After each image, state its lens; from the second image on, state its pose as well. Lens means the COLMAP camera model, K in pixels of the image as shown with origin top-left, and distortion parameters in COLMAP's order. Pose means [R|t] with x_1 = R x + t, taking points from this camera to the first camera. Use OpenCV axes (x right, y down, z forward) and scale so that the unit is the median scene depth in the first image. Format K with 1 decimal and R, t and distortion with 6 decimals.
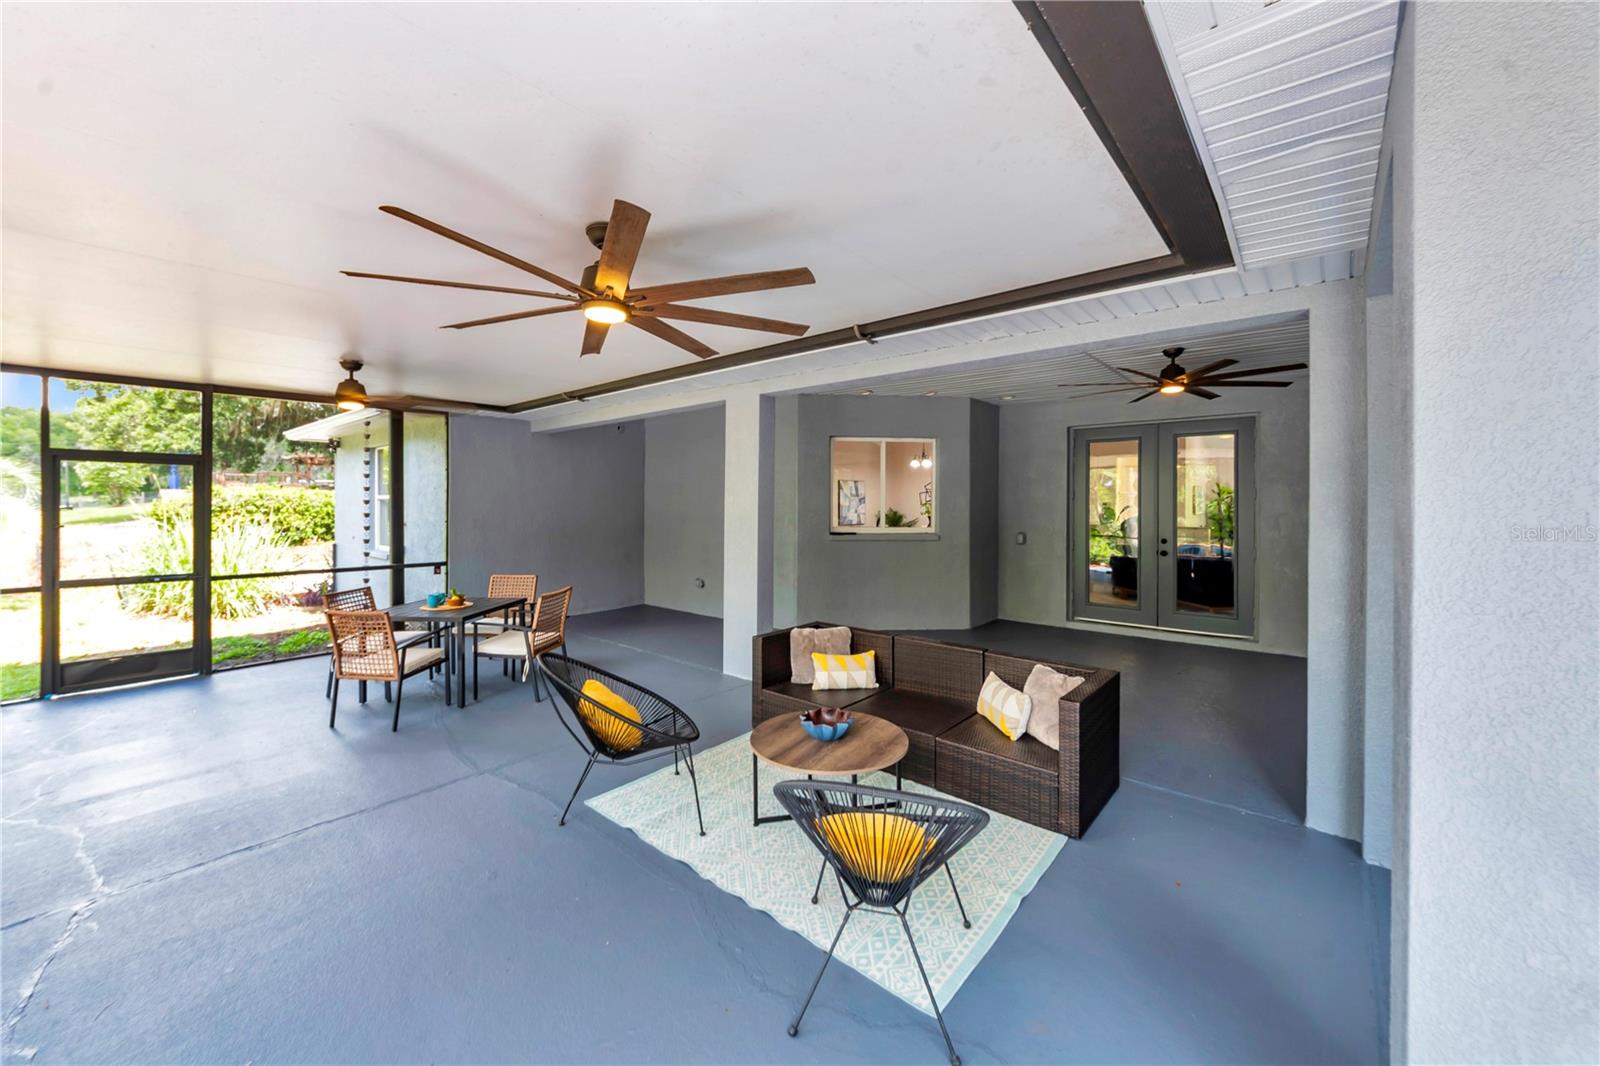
lens RADIAL K [[633.5, 0, 796.2], [0, 633.5, 503.4], [0, 0, 1]] dist [0.000901, -0.000023]
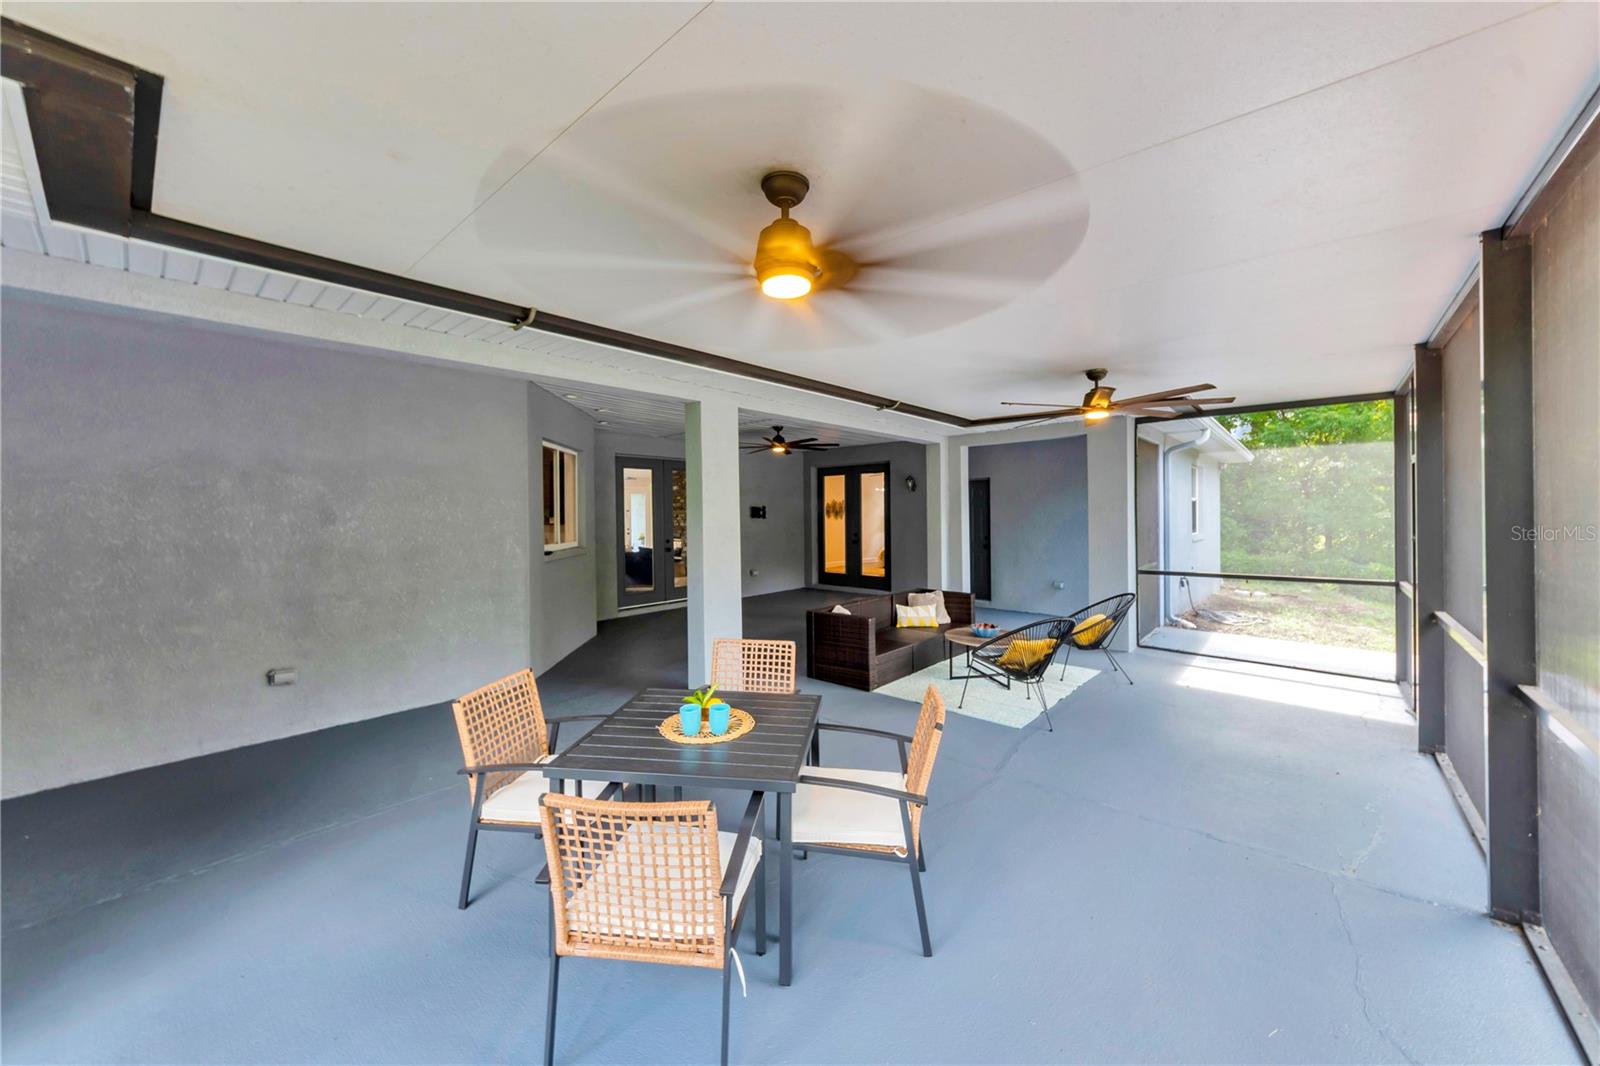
lens RADIAL K [[583.5, 0, 800.0], [0, 583.5, 533.0], [0, 0, 1]] dist [0.000089, 0.000115]
pose [[0.009984, -0.034694, 0.999348, -1.014837], [0.004178, 0.999391, 0.034654, -0.006126], [-0.999941, 0.003829, 0.010122, 0.924466]]
